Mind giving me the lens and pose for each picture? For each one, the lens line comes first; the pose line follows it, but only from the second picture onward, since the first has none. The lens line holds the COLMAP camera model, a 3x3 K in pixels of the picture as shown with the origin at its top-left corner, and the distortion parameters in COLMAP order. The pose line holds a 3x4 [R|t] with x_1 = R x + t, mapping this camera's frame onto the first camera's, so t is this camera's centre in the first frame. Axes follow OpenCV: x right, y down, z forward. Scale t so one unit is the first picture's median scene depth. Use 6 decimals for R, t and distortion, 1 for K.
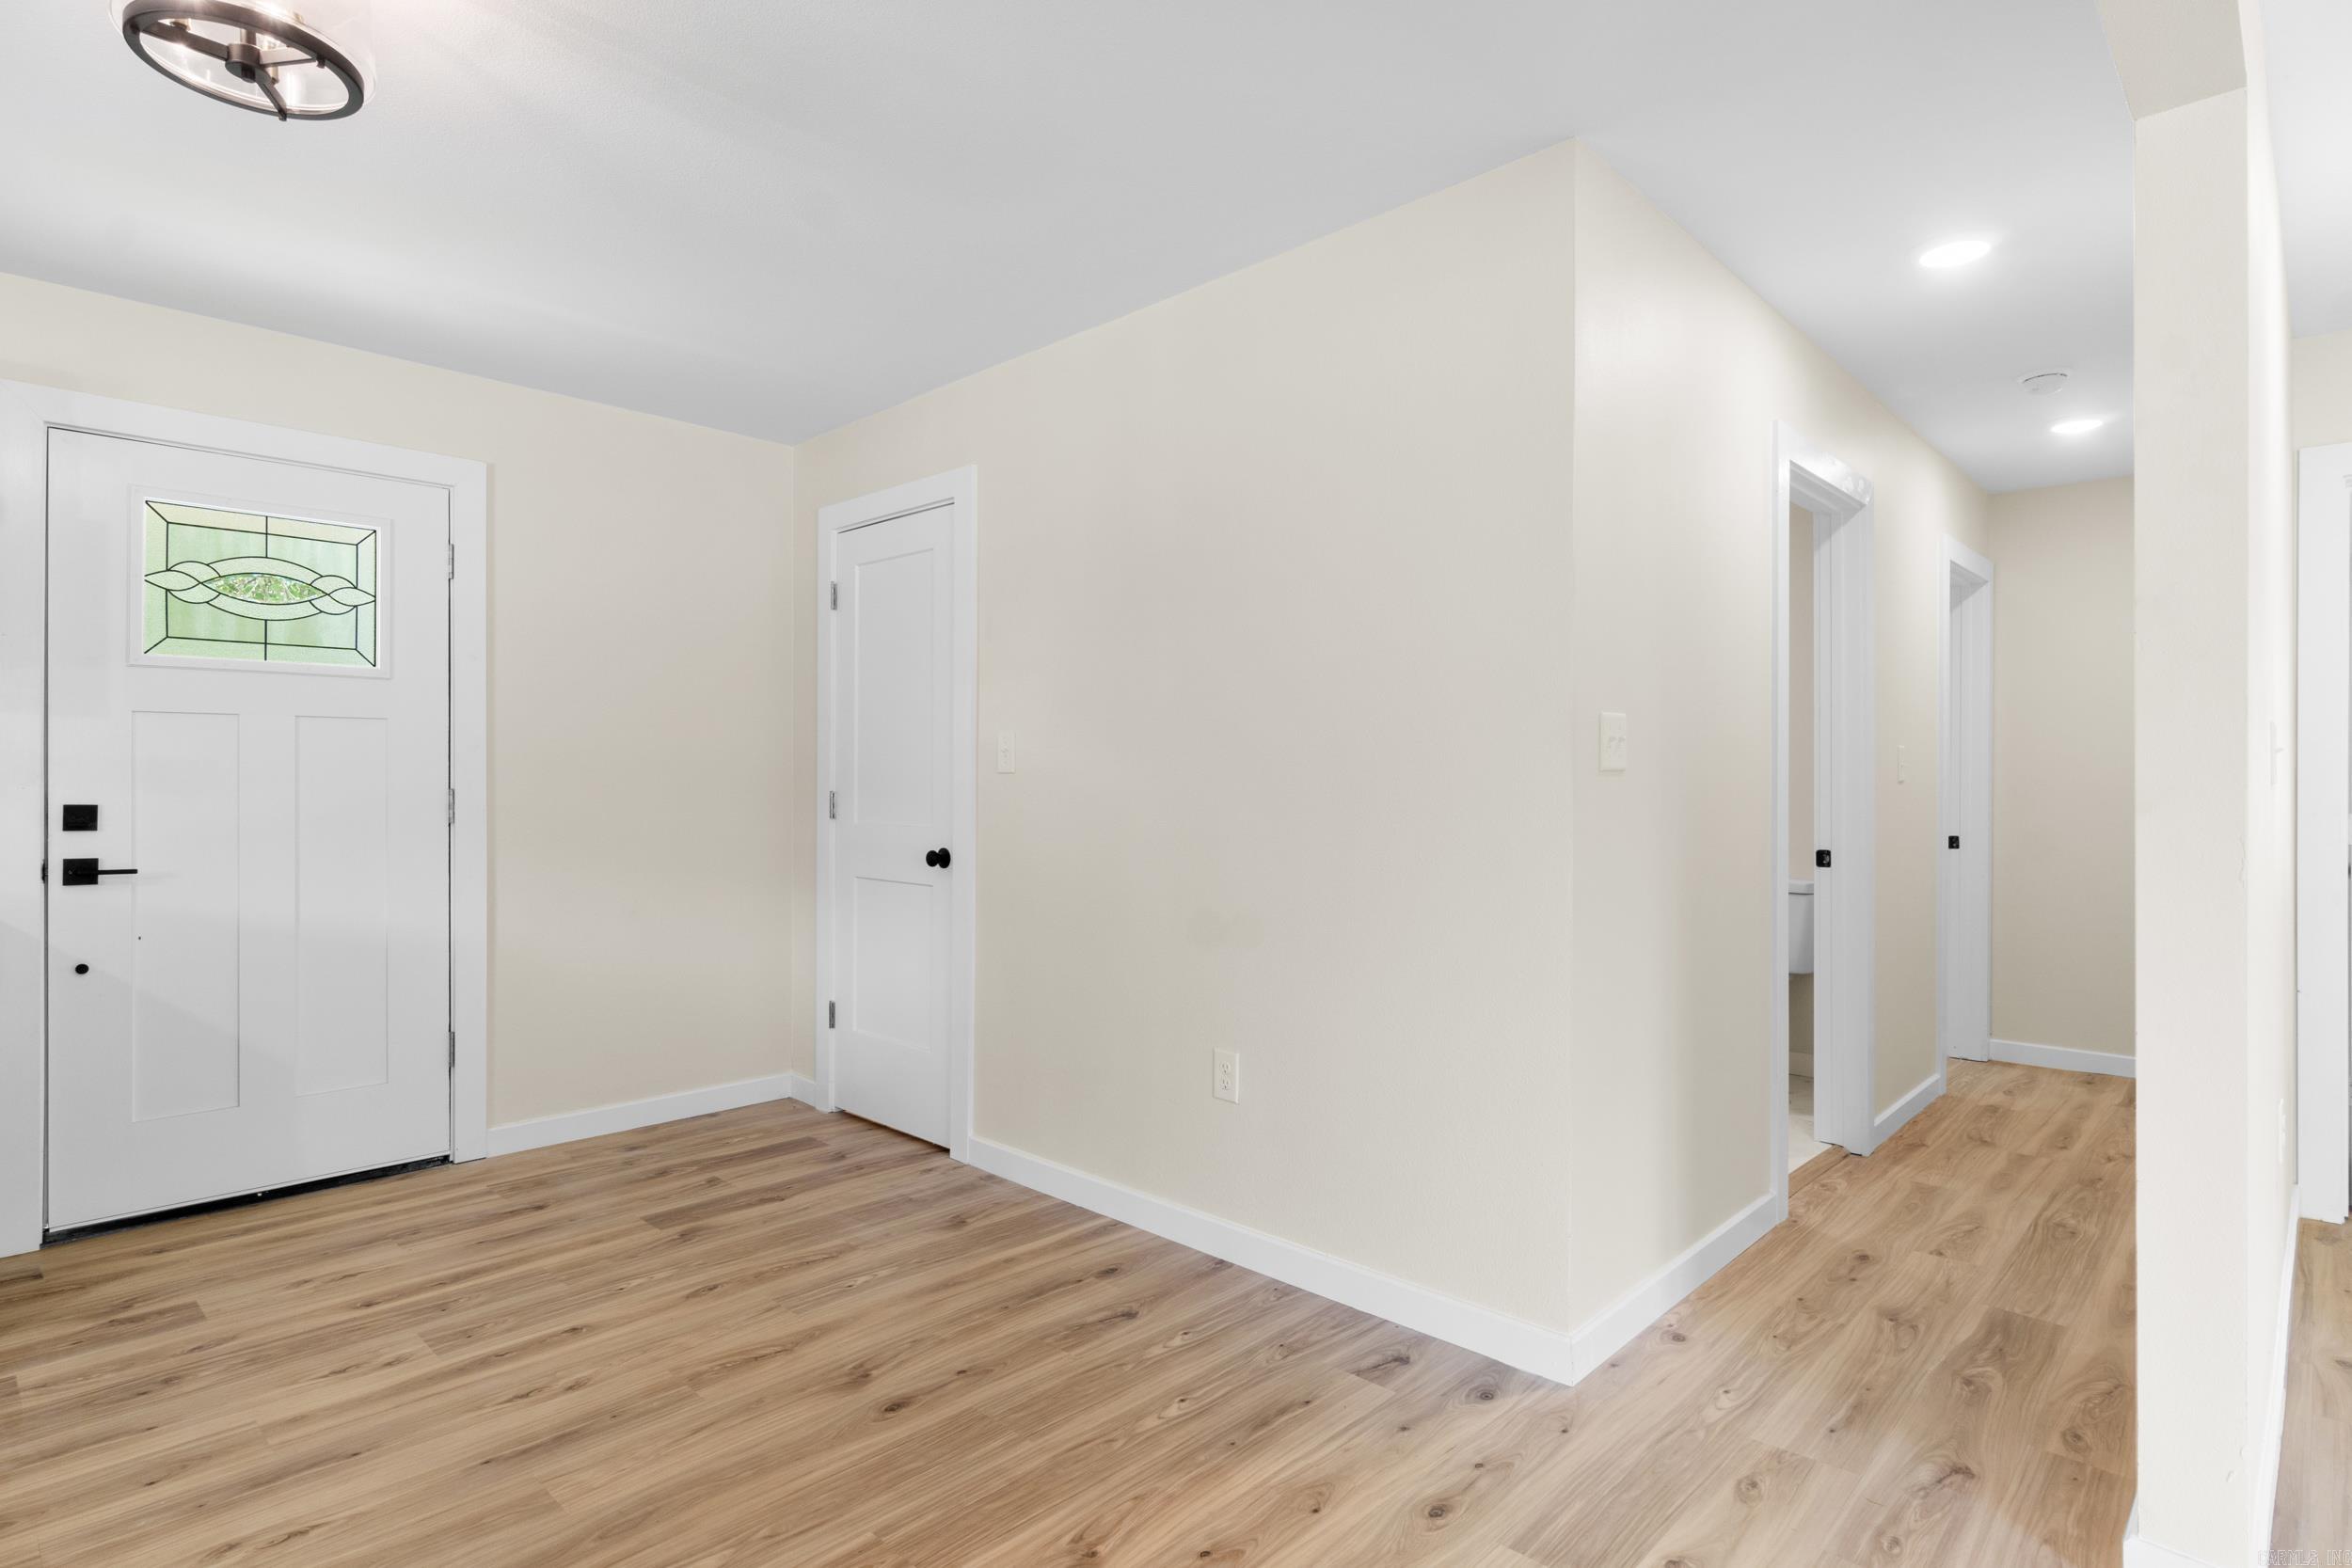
lens RADIAL K [[1228.4, 0, 1119.5], [0, 1228.4, 776.1], [0, 0, 1]] dist [-0.001407, 0.000265]
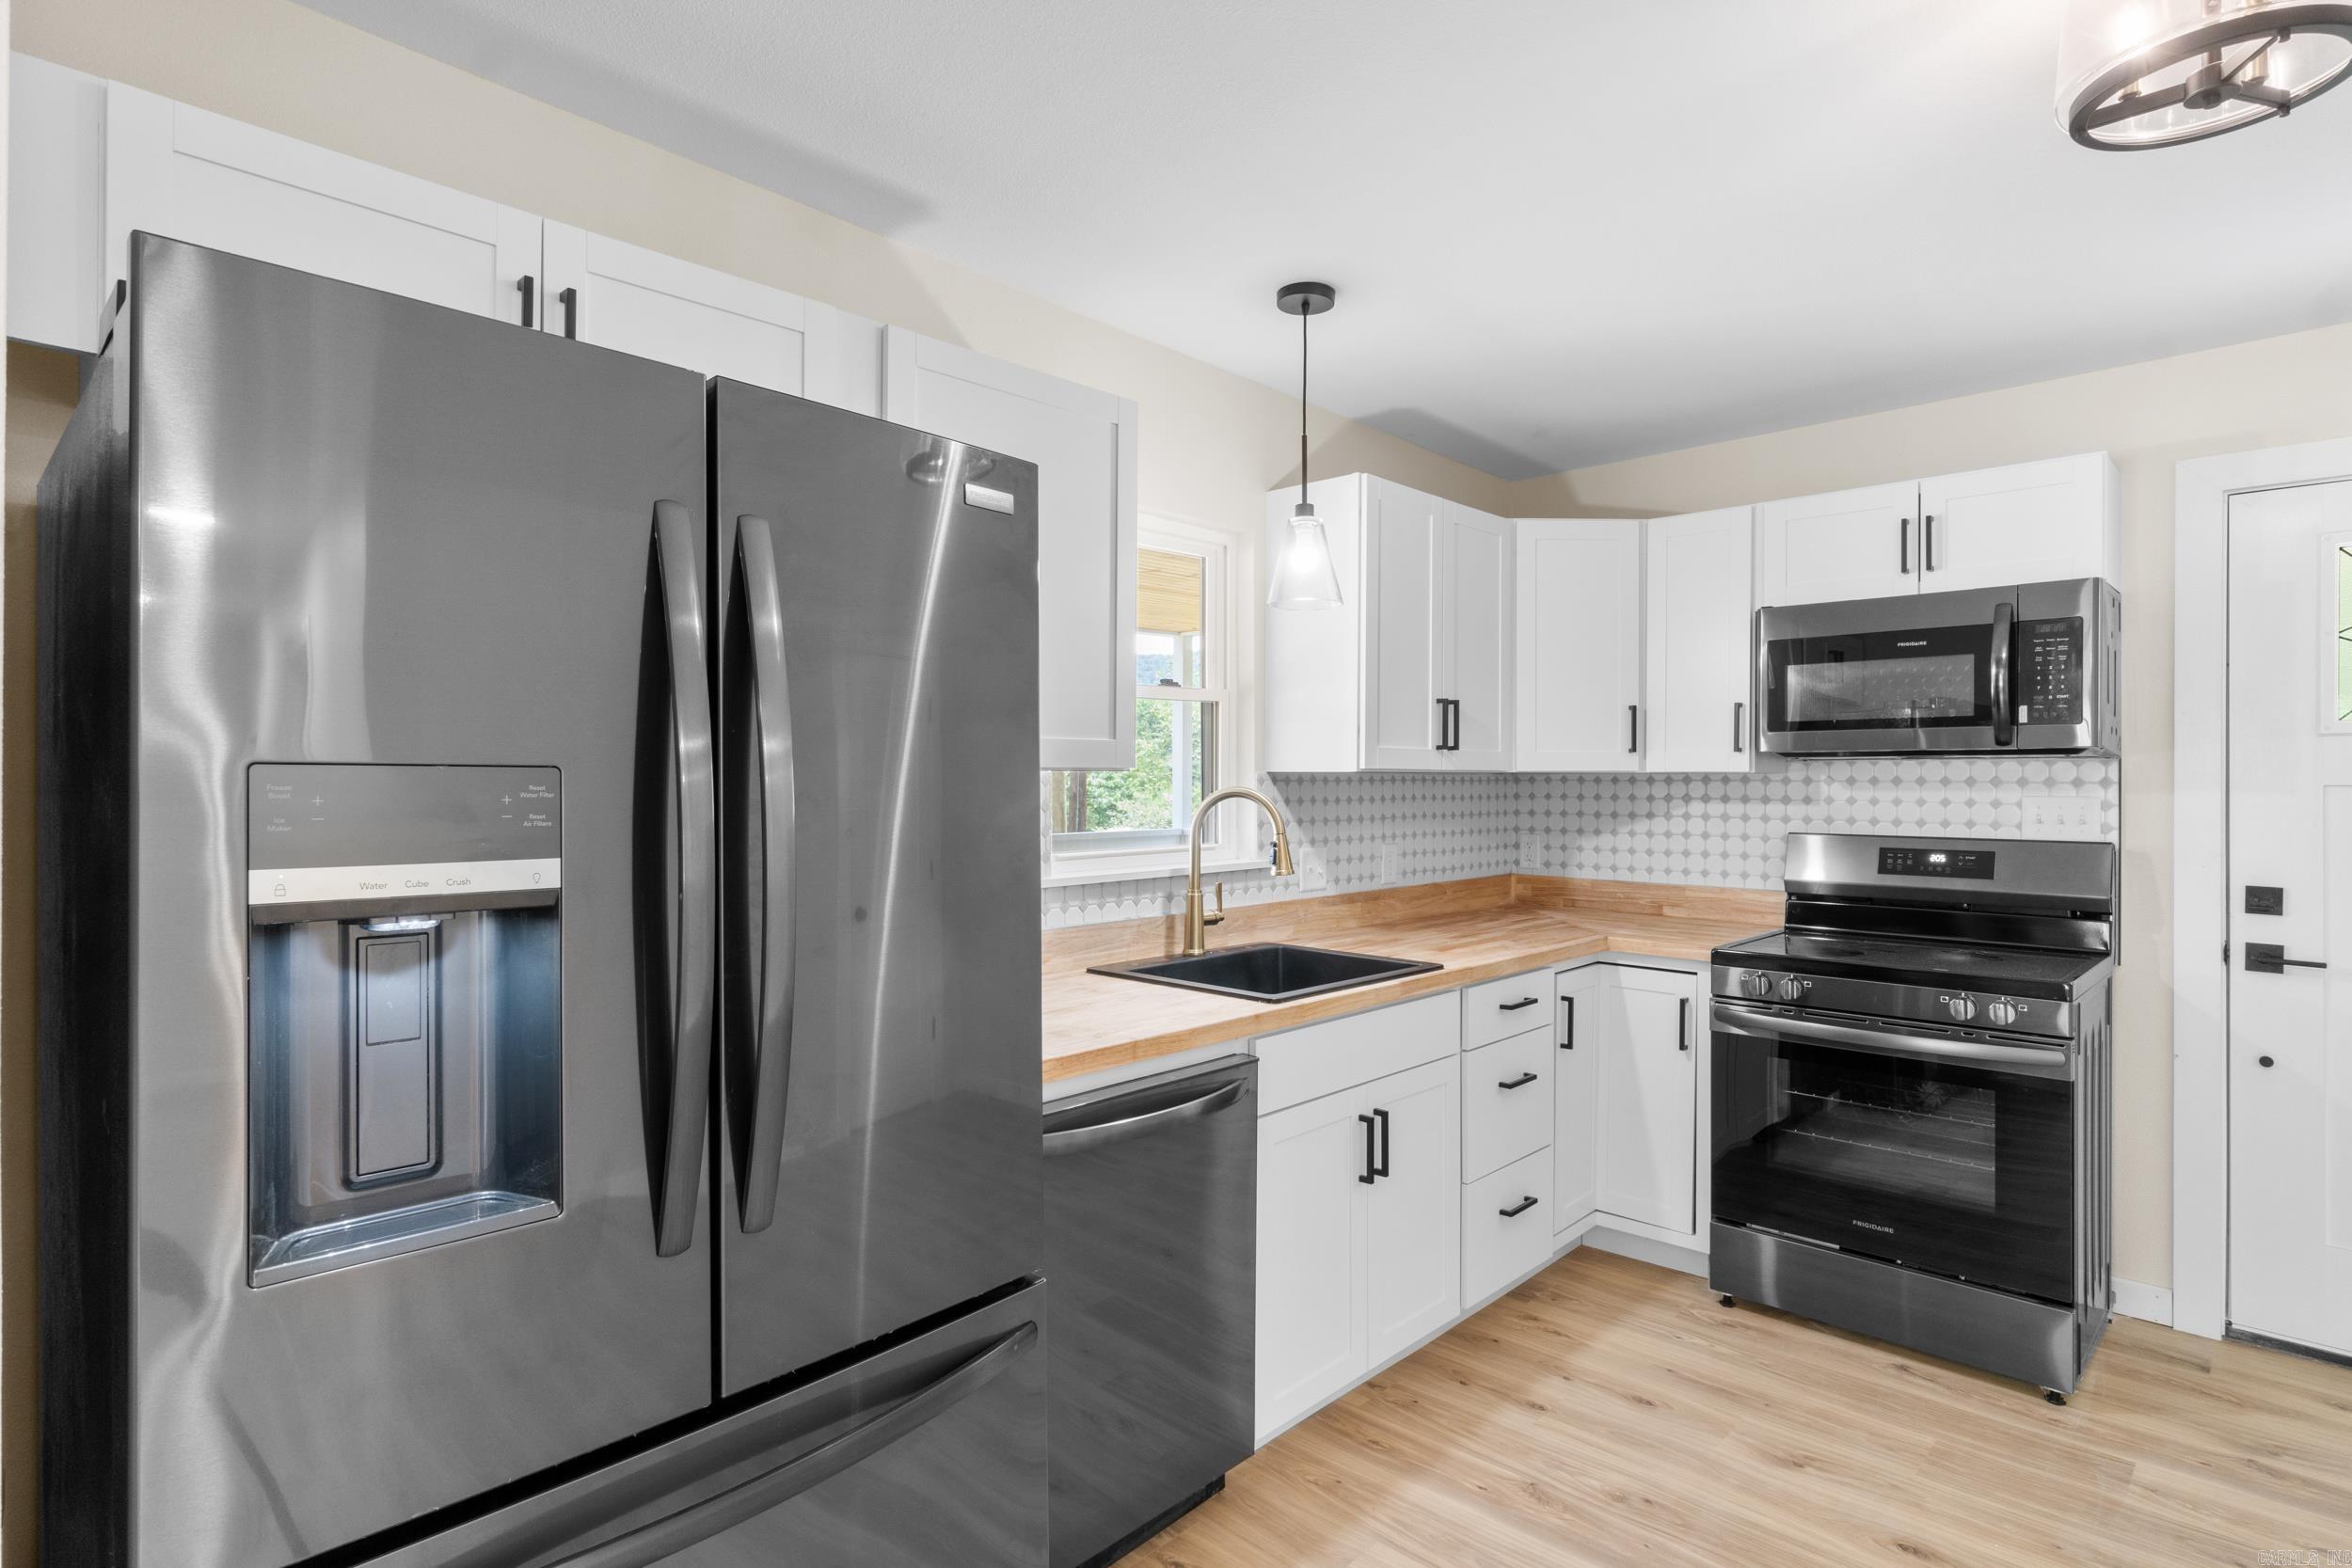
lens RADIAL K [[1176.3, 0, 1157.2], [0, 1176.3, 781.5], [0, 0, 1]] dist [-0.000502, -0.000997]
pose [[0.002823, -0.004494, -0.999986, 0.053696], [-0.000133, 0.999990, -0.004495, -0.054109], [0.999996, 0.000146, 0.002823, 0.150386]]
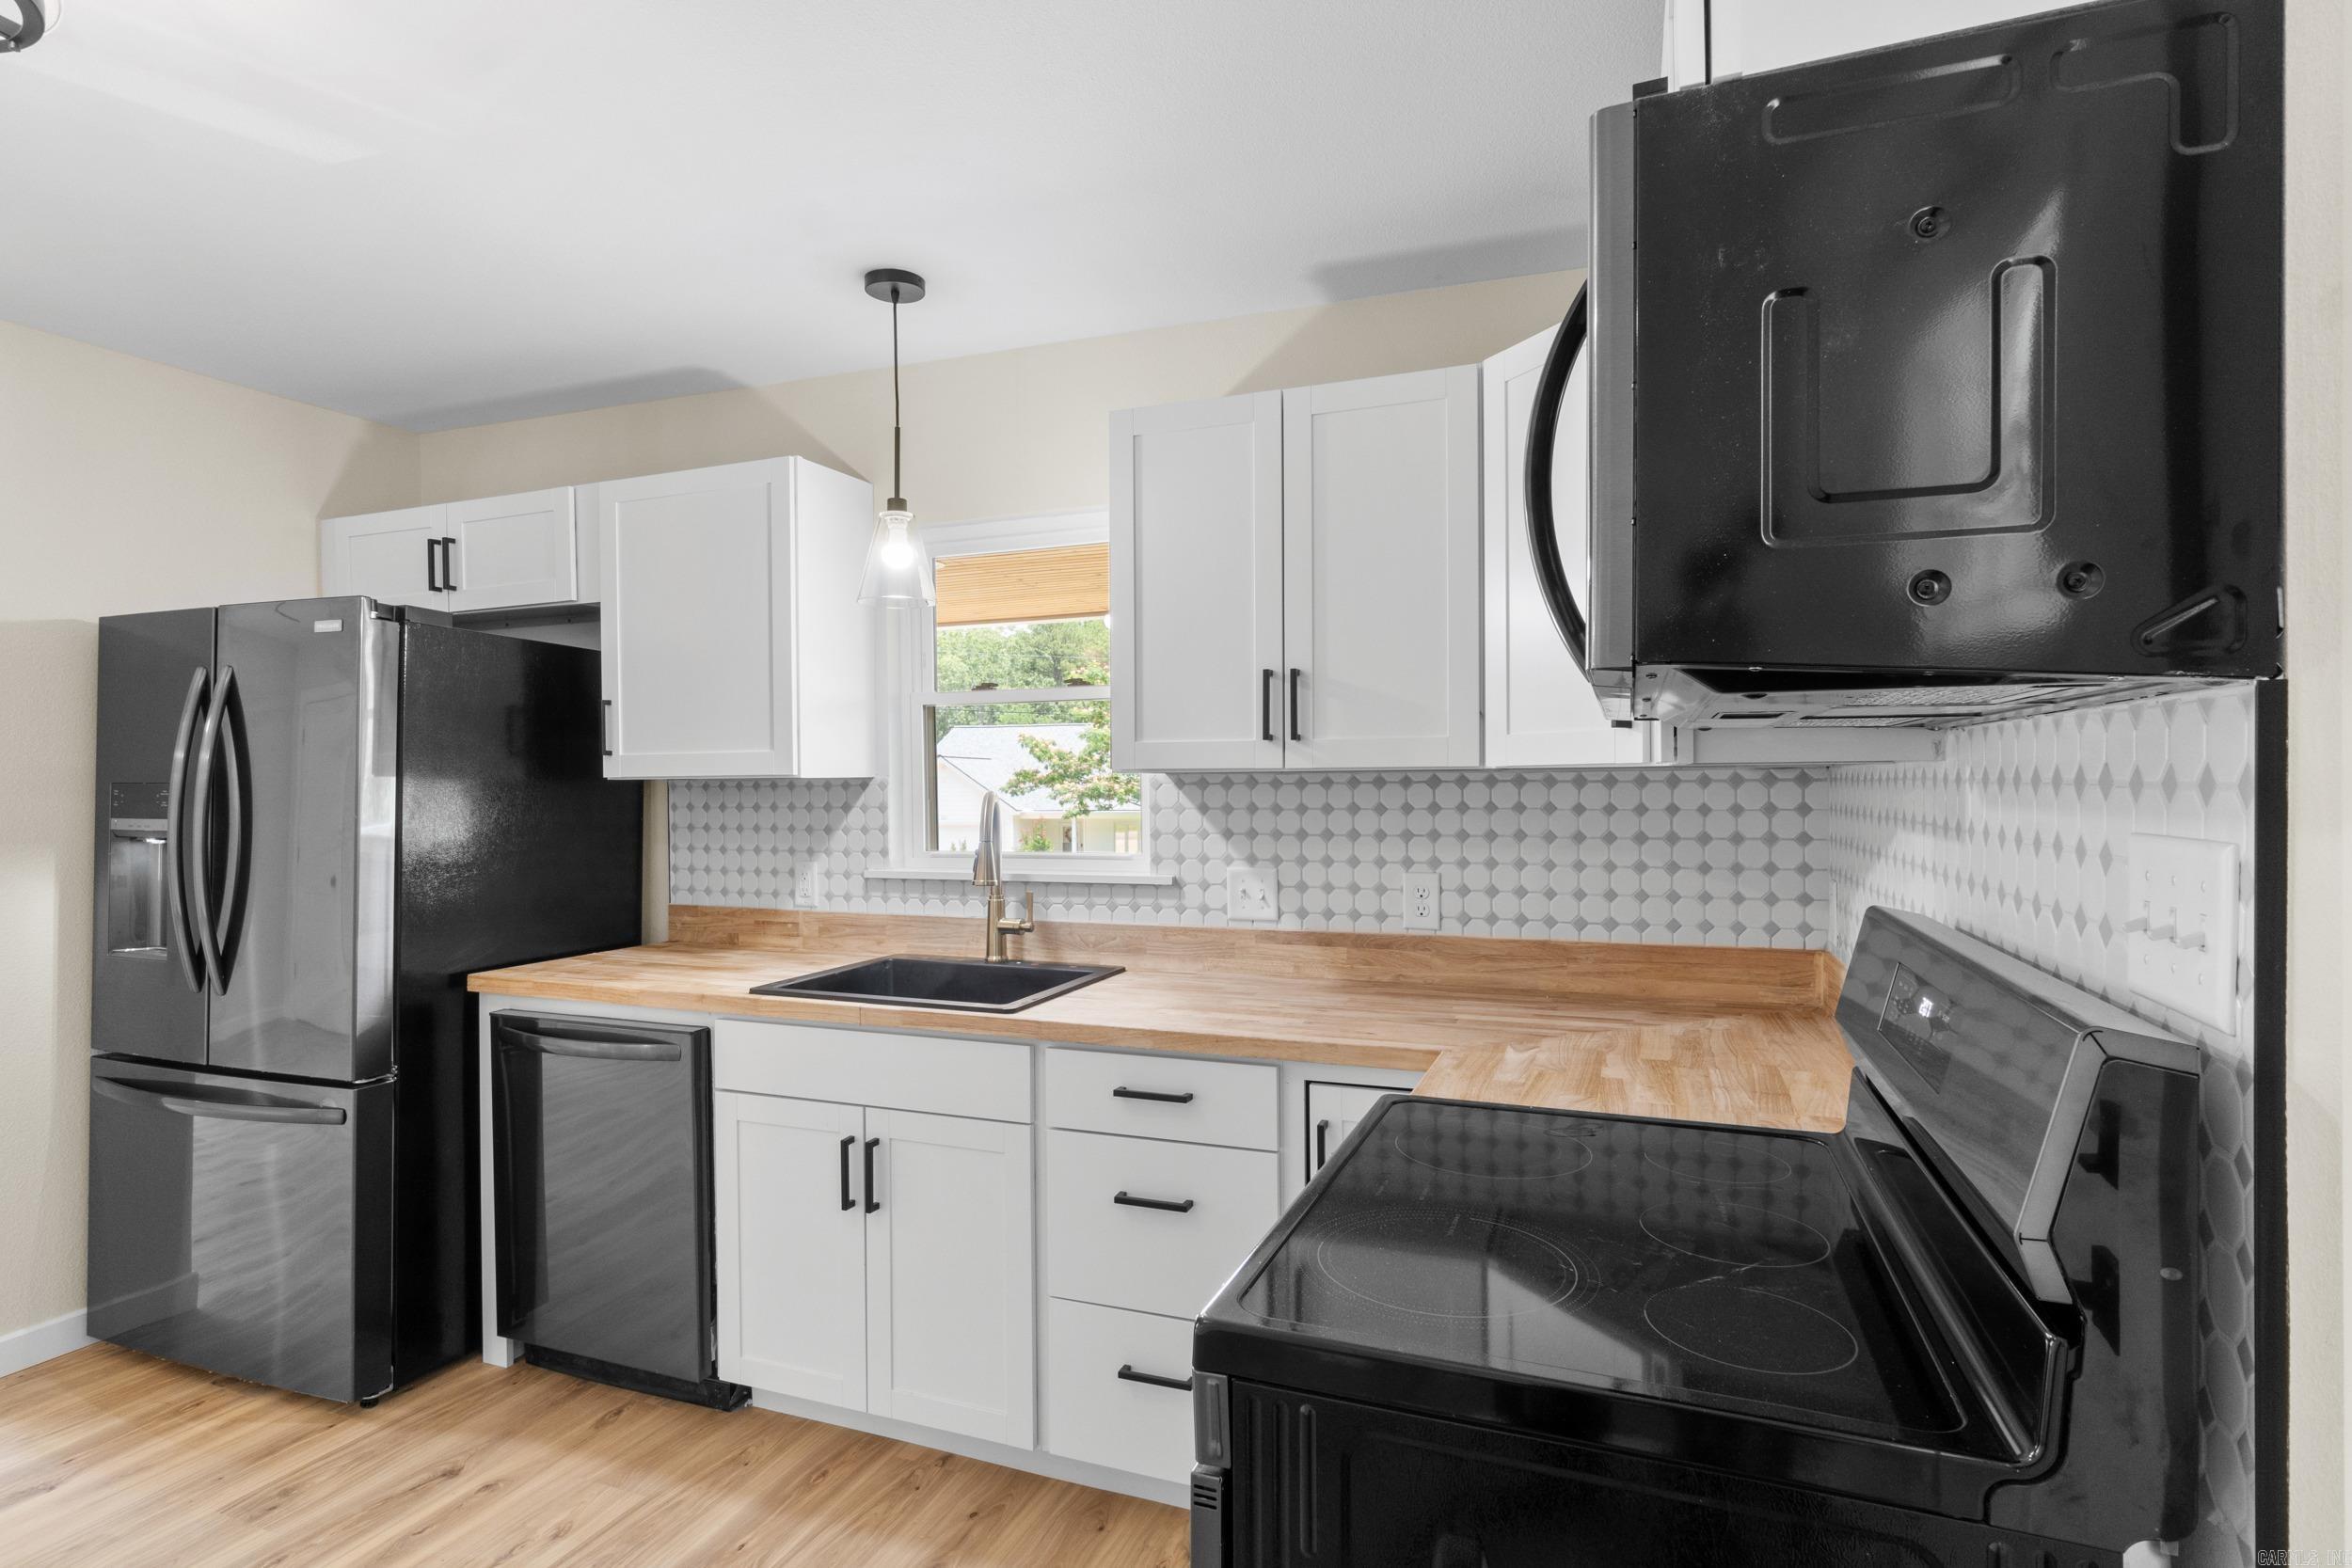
lens RADIAL K [[1174.4, 0, 1176.0], [0, 1174.4, 784.0], [0, 0, 1]] dist [-0.004981, -0.000099]
pose [[-0.916364, -0.000712, -0.400345, -0.638872], [0.000165, 0.999998, -0.002156, -0.057498], [0.400346, -0.002042, -0.916362, 1.077697]]
